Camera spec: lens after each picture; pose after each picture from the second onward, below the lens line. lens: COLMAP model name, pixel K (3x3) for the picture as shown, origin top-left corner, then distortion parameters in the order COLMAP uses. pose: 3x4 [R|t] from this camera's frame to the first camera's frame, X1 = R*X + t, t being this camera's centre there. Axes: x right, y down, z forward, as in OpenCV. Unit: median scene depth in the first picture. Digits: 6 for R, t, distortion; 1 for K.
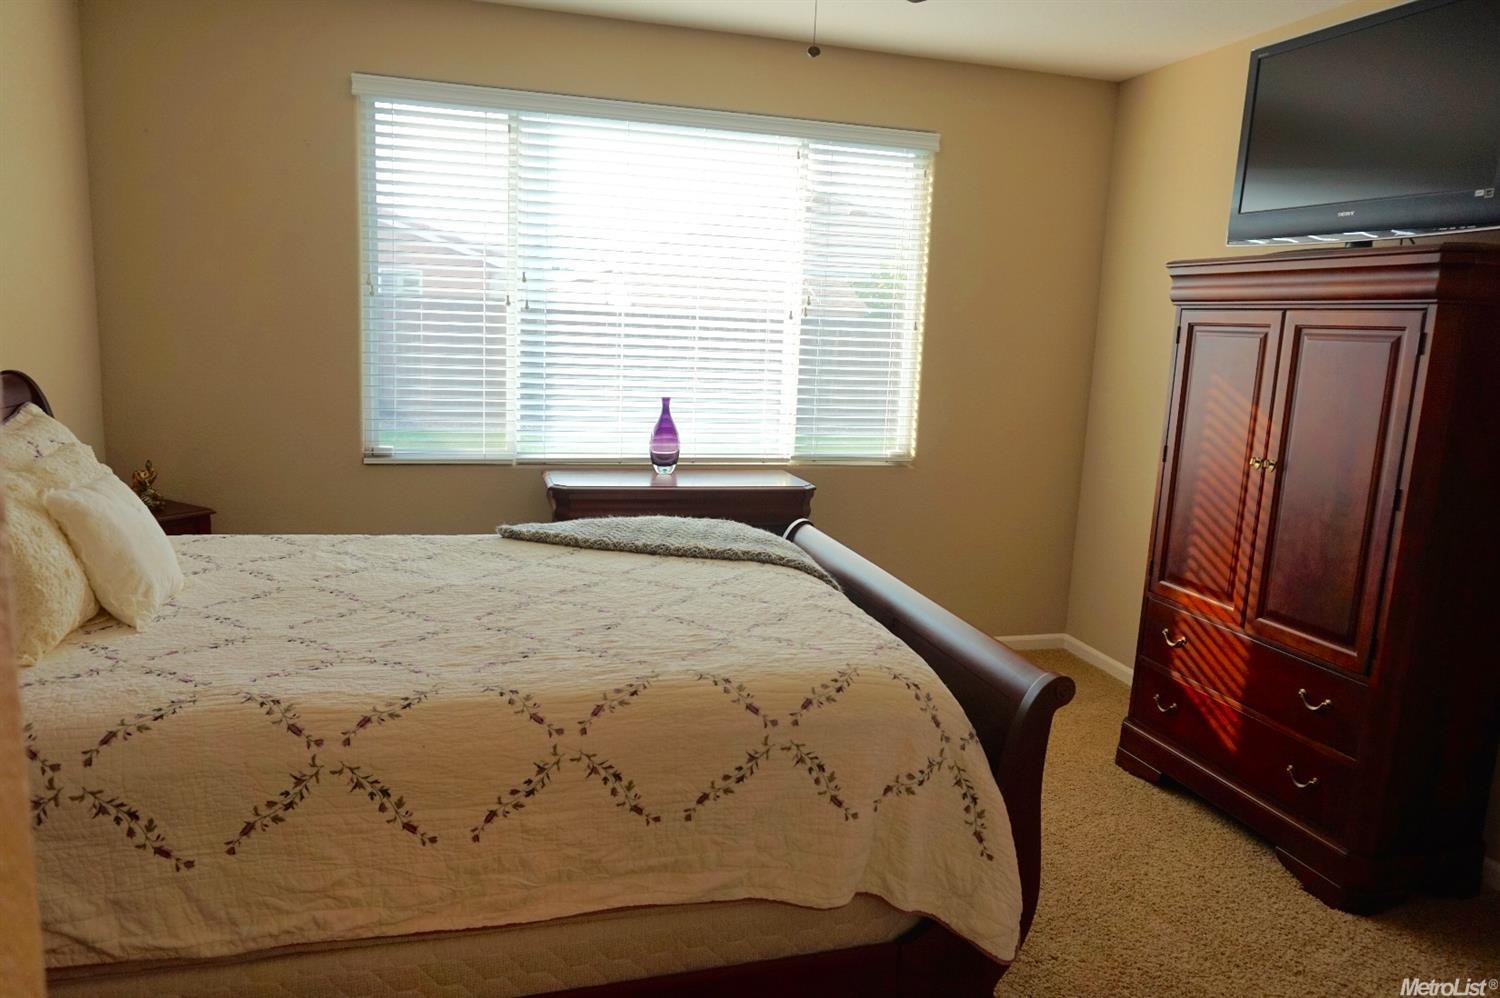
lens RADIAL K [[1010.8, 0, 751.6], [0, 1010.8, 495.9], [0, 0, 1]] dist [-0.033628, 0.013984]
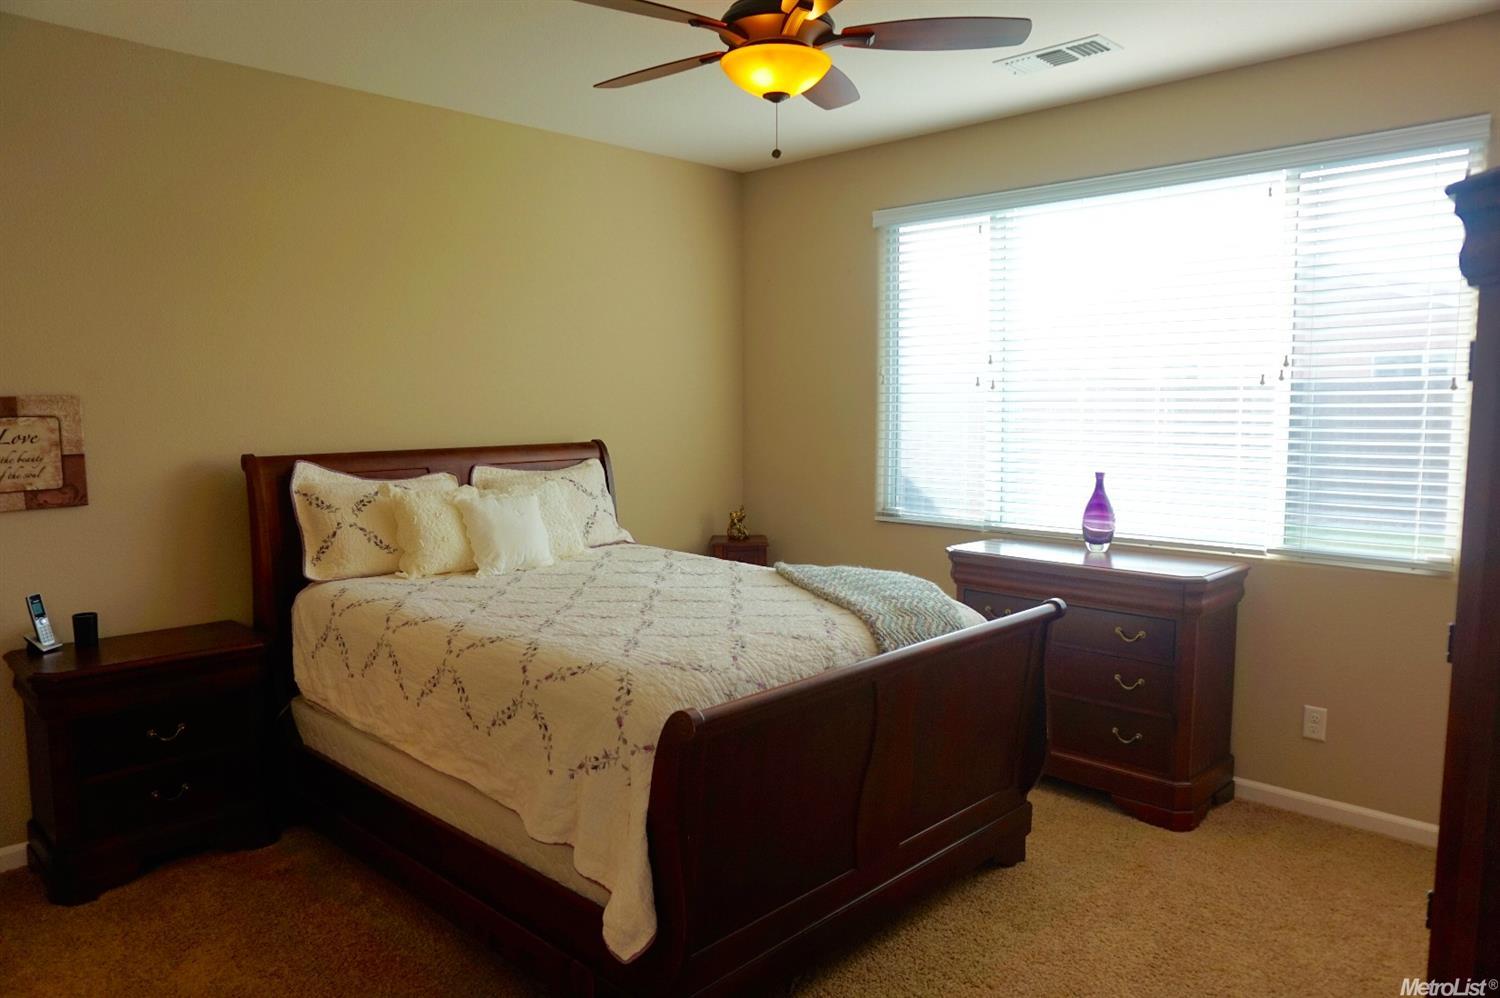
lens RADIAL K [[1010.8, 0, 753.1], [0, 1010.8, 507.2], [0, 0, 1]] dist [-0.033628, 0.013984]
pose [[0.500309, 0.046719, -0.864586, 0.594455], [-0.119941, 0.992656, -0.015767, -0.010417], [0.857499, 0.111587, 0.502238, 0.247908]]
